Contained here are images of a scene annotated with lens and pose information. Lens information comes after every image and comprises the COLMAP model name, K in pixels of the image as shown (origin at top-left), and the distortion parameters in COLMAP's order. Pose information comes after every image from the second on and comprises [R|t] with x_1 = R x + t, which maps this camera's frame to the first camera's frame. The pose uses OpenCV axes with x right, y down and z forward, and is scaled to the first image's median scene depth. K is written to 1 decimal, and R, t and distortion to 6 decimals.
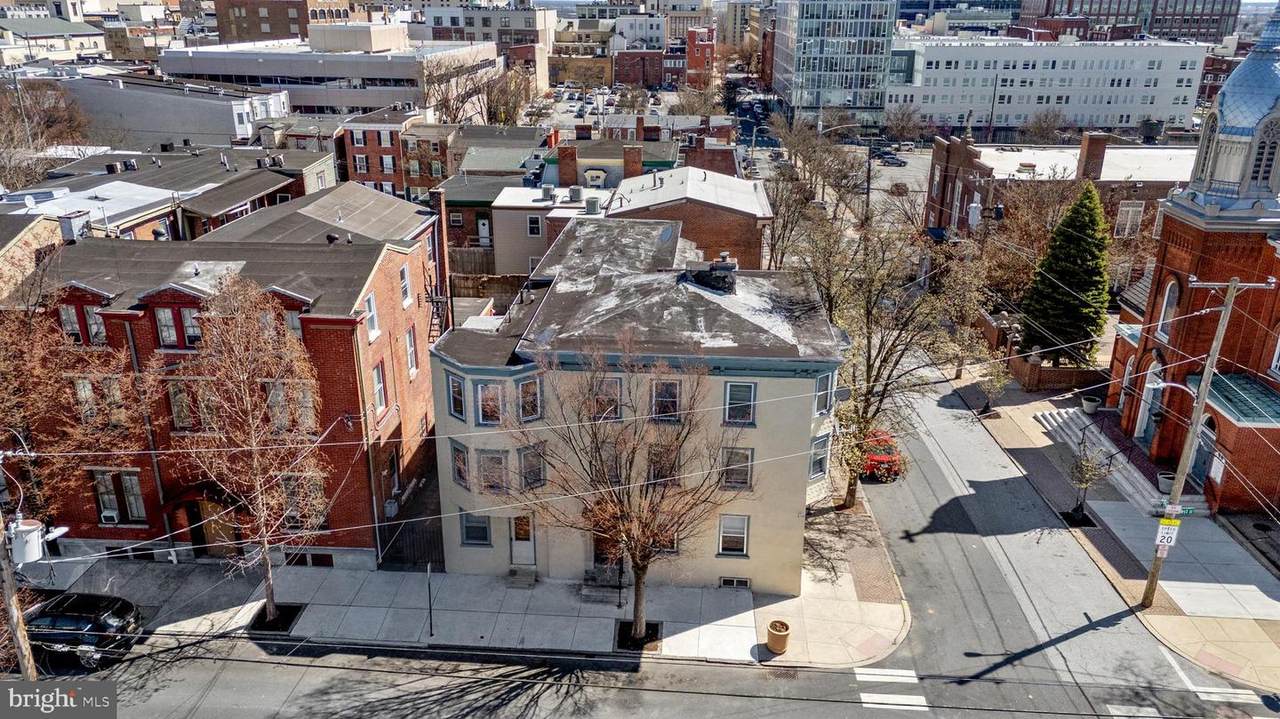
lens RADIAL K [[948.7, 0, 640.0], [0, 948.7, 359.5], [0, 0, 1]] dist [0.067639, 0.003852]
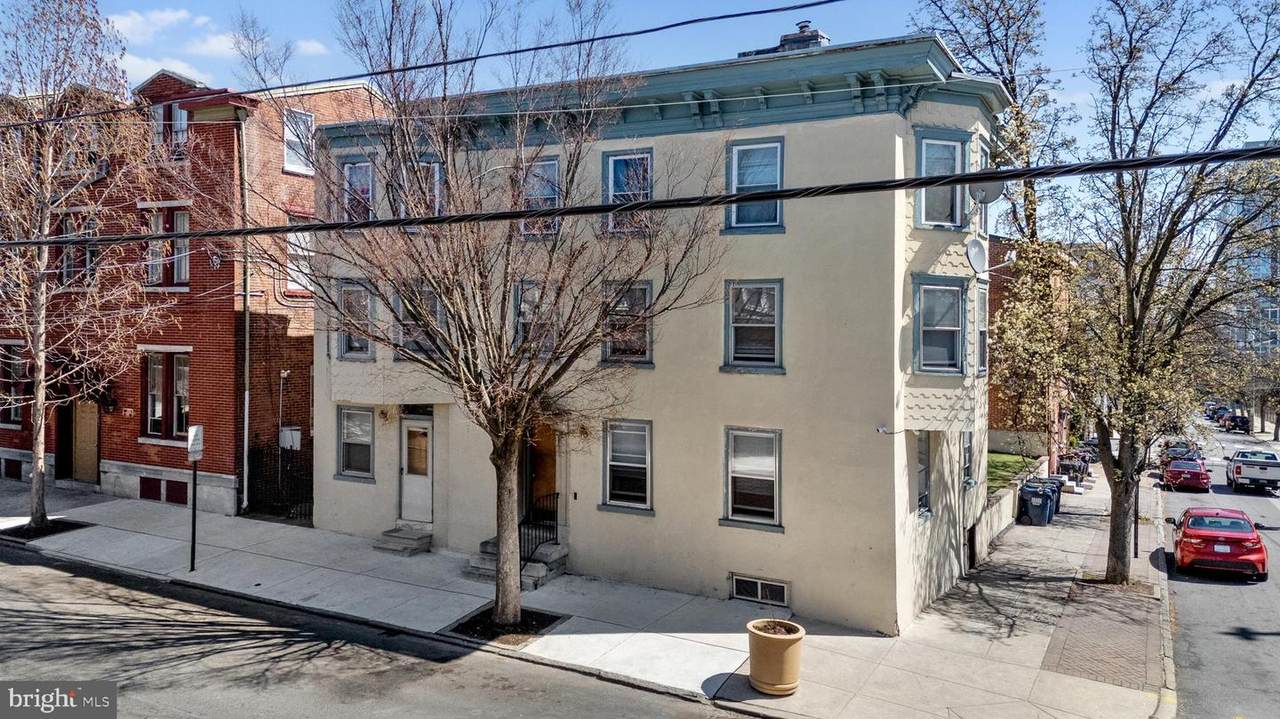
lens RADIAL K [[948.7, 0, 640.0], [0, 948.7, 359.5], [0, 0, 1]] dist [0.067639, 0.003852]
pose [[0.903008, 0.004246, -0.429602, 0.283490], [-0.154618, 0.936160, -0.315748, 0.323435], [0.400835, 0.351548, 0.846017, 0.597963]]
